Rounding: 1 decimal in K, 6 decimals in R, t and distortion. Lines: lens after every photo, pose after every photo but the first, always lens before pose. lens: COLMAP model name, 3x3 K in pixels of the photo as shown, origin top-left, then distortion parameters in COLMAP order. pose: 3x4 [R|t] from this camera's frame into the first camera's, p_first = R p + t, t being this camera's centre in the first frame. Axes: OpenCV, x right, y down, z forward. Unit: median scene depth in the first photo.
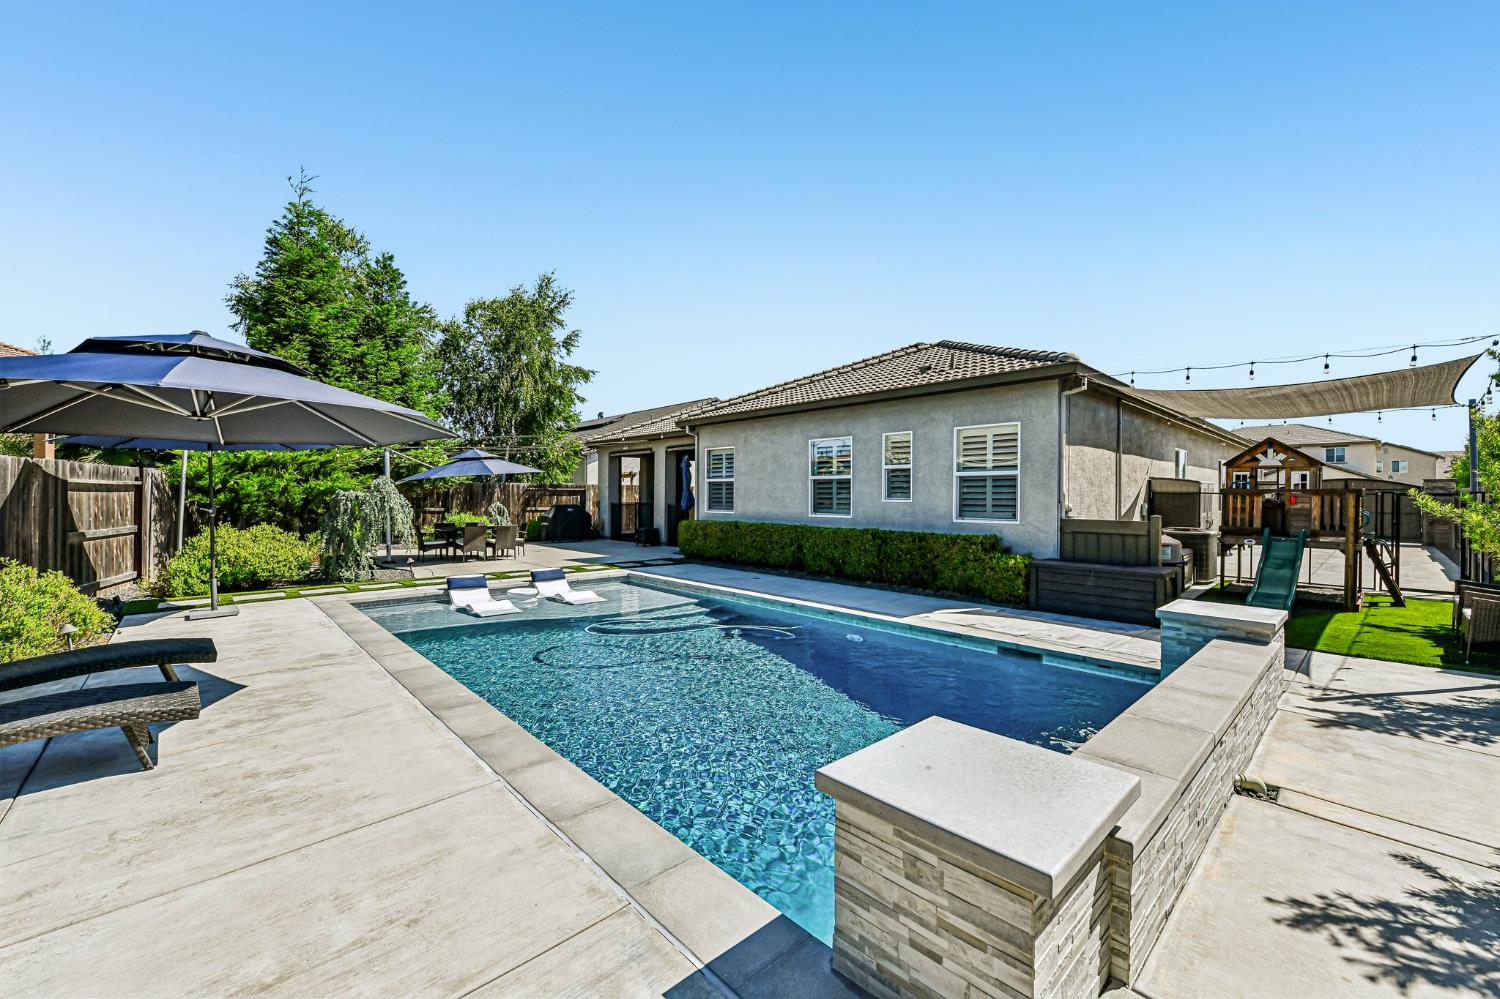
lens RADIAL K [[606.4, 0, 753.6], [0, 606.4, 499.6], [0, 0, 1]] dist [-0.008119, -0.000801]
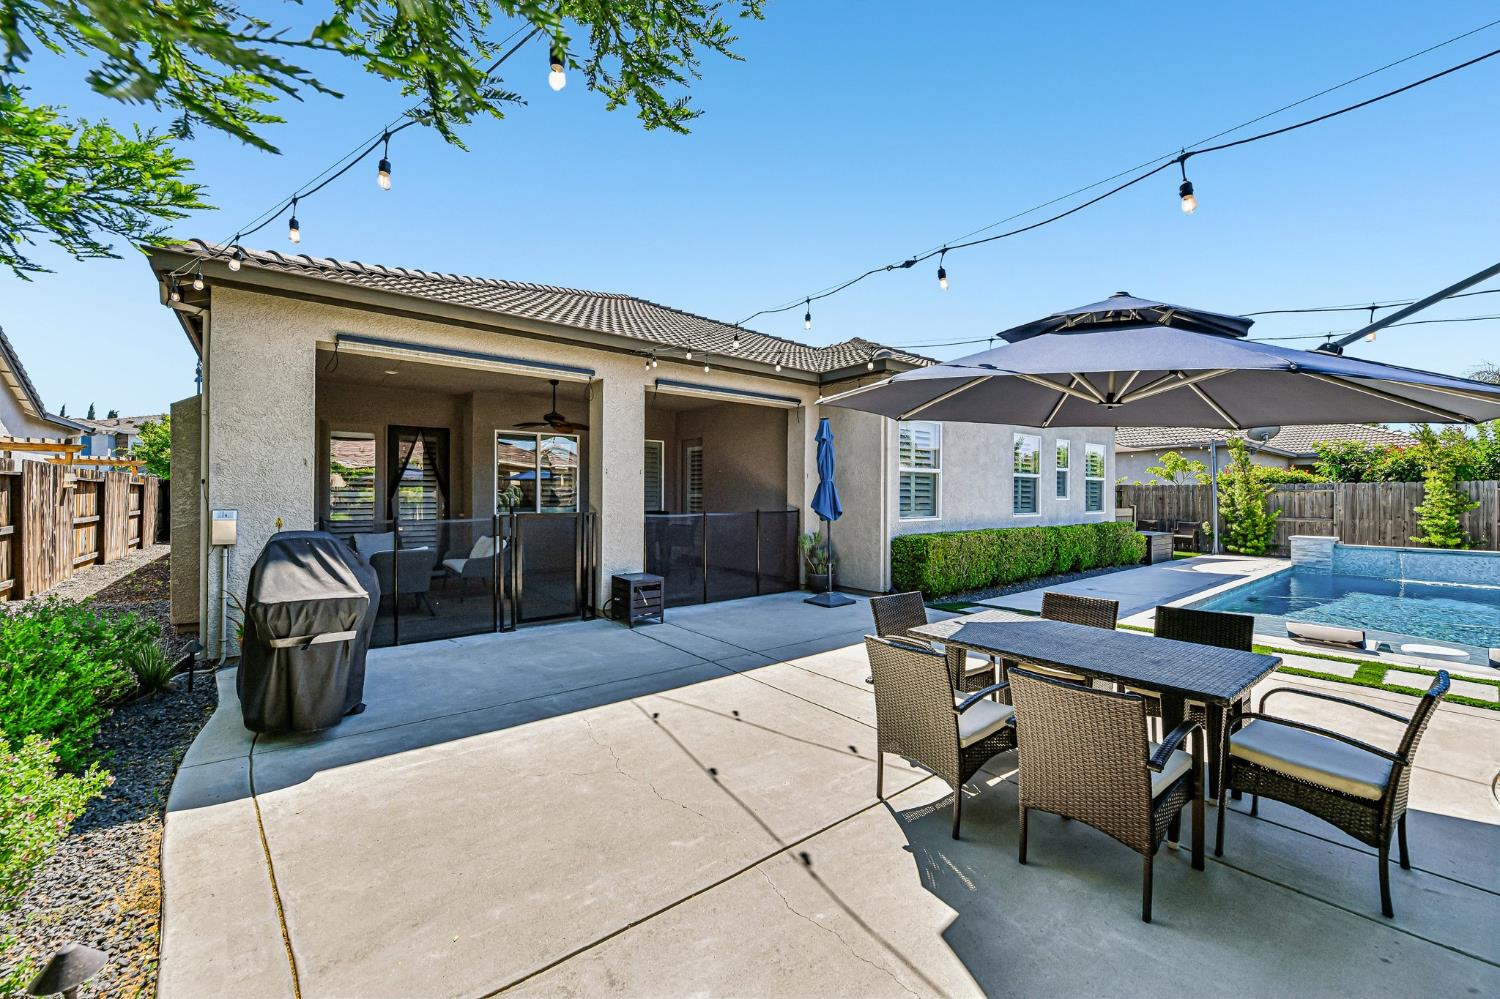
lens RADIAL K [[606.4, 0, 749.4], [0, 606.4, 496.0], [0, 0, 1]] dist [-0.008119, -0.000801]
pose [[0.084371, -0.014801, 0.996324, -0.736667], [-0.006676, 0.999859, 0.015419, -0.013800], [-0.996412, -0.007952, 0.084260, 1.162114]]
